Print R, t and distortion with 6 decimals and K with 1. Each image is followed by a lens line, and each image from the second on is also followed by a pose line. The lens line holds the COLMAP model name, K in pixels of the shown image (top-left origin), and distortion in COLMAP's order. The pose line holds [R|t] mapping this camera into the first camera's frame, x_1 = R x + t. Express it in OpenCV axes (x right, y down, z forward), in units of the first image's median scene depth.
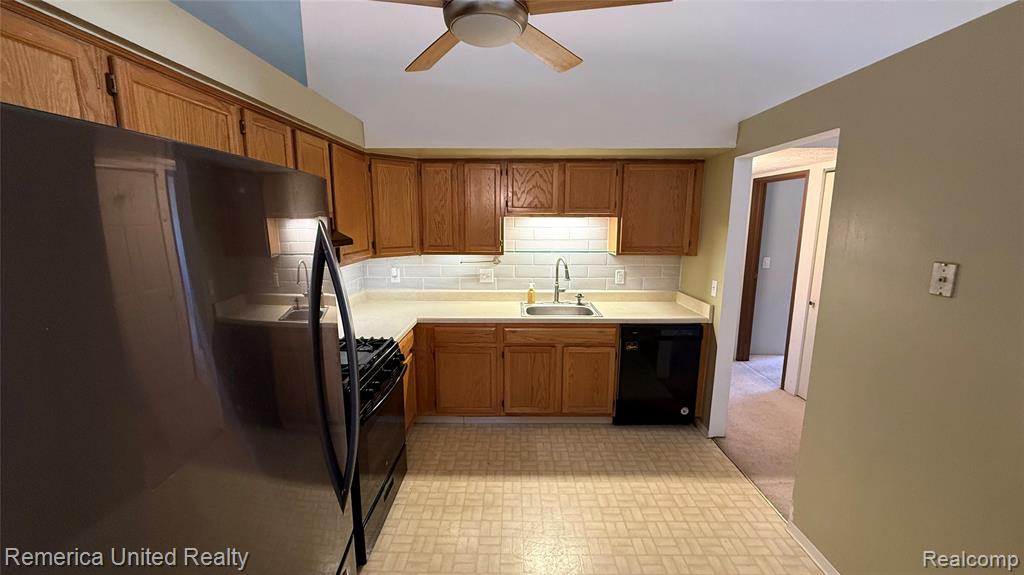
lens RADIAL K [[404.8, 0, 510.3], [0, 404.8, 290.8], [0, 0, 1]] dist [-0.002611, 0.000022]
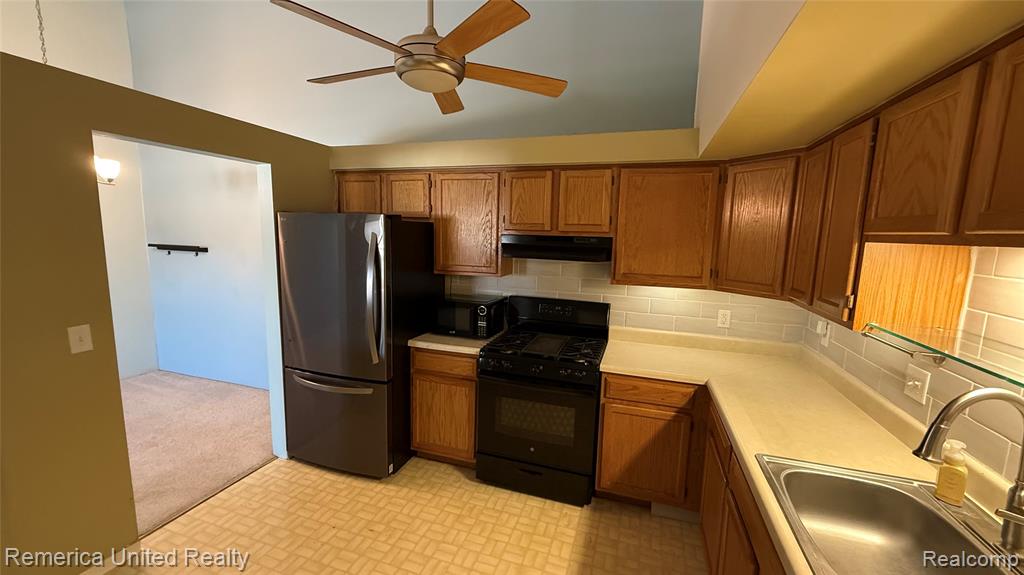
lens RADIAL K [[404.8, 0, 510.6], [0, 404.8, 289.6], [0, 0, 1]] dist [-0.002611, 0.000022]
pose [[-0.302102, 0.121874, -0.945453, 0.510353], [-0.195221, 0.962864, 0.186498, -0.143800], [0.933072, 0.240913, -0.267091, 0.790471]]
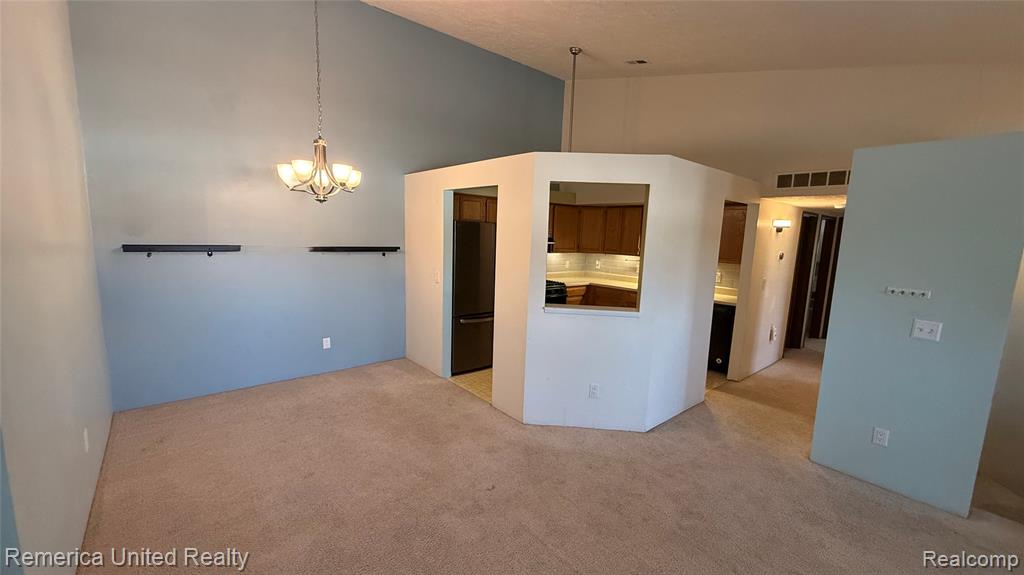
lens RADIAL K [[404.8, 0, 509.4], [0, 404.8, 288.4], [0, 0, 1]] dist [-0.002611, 0.000022]
pose [[0.655608, 0.125226, -0.744646, 1.014115], [-0.165423, 0.986016, 0.020174, 0.119400], [0.736759, 0.109955, 0.667155, -0.669843]]
